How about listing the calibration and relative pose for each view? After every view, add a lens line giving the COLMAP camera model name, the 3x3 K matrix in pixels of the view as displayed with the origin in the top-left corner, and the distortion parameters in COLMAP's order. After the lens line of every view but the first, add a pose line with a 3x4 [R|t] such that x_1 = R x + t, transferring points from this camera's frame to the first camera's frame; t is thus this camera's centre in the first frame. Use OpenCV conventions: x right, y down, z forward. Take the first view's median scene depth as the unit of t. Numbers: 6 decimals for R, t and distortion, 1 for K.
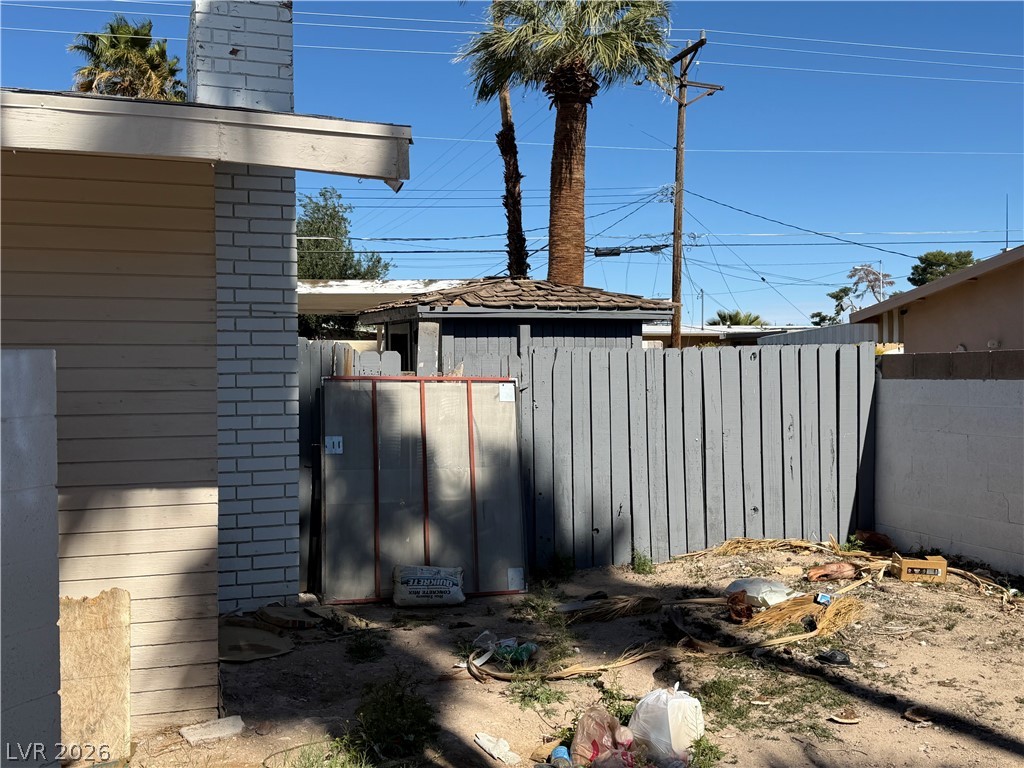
lens RADIAL K [[1023.0, 0, 510.7], [0, 1023.0, 387.2], [0, 0, 1]] dist [0.153975, -0.324395]
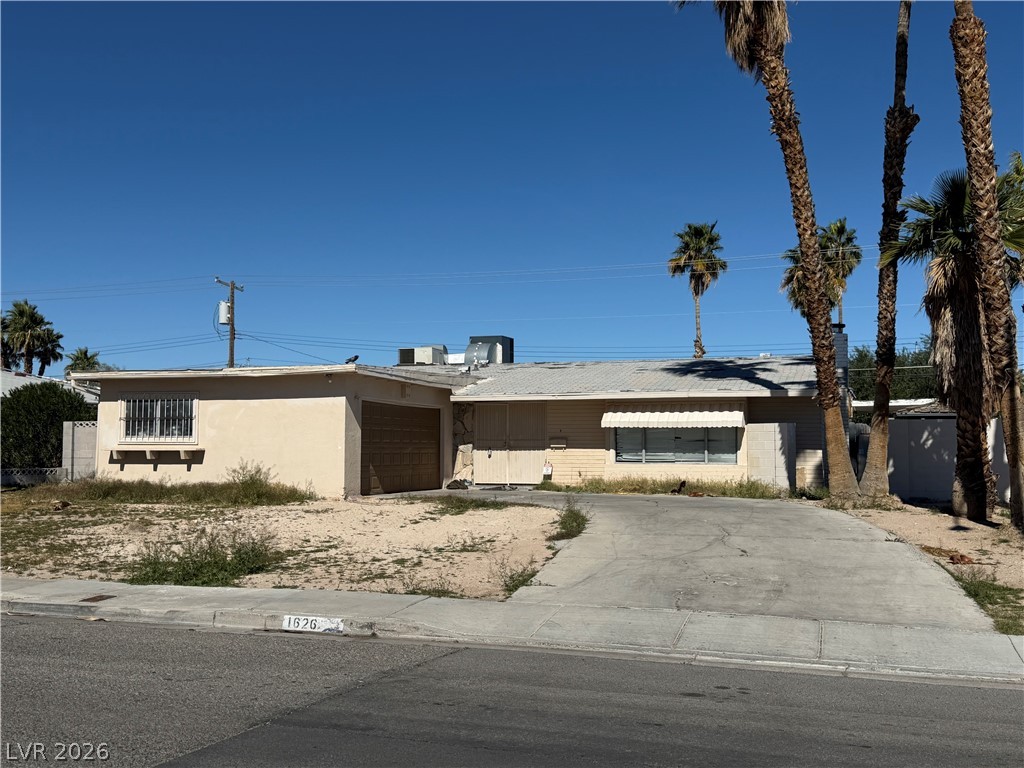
lens RADIAL K [[1023.0, 0, 510.7], [0, 1023.0, 387.2], [0, 0, 1]] dist [0.153975, -0.324395]
pose [[0.800170, -0.028966, -0.599073, 0.903662], [-0.025049, 0.996348, -0.081632, 0.138159], [0.599250, 0.080325, 0.796522, -2.338531]]
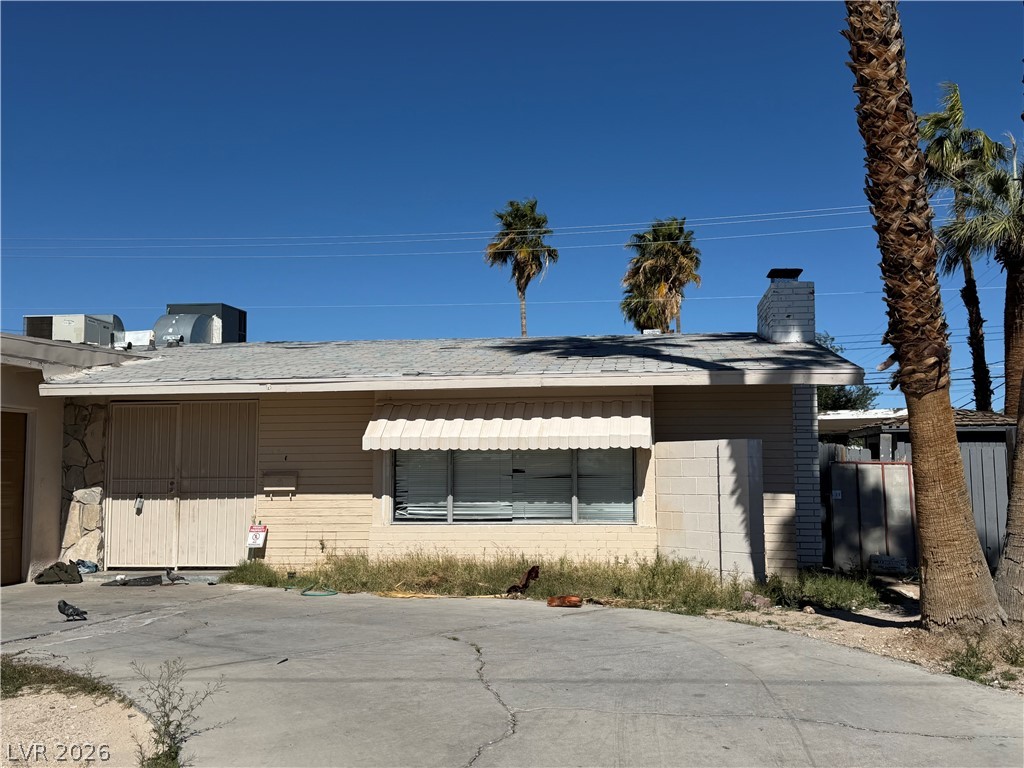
lens RADIAL K [[1023.0, 0, 510.7], [0, 1023.0, 387.2], [0, 0, 1]] dist [0.153975, -0.324395]
pose [[0.895188, -0.038320, -0.444039, 0.146486], [-0.015148, 0.993105, -0.116243, 0.080445], [0.445432, 0.110785, 0.888435, -0.981133]]
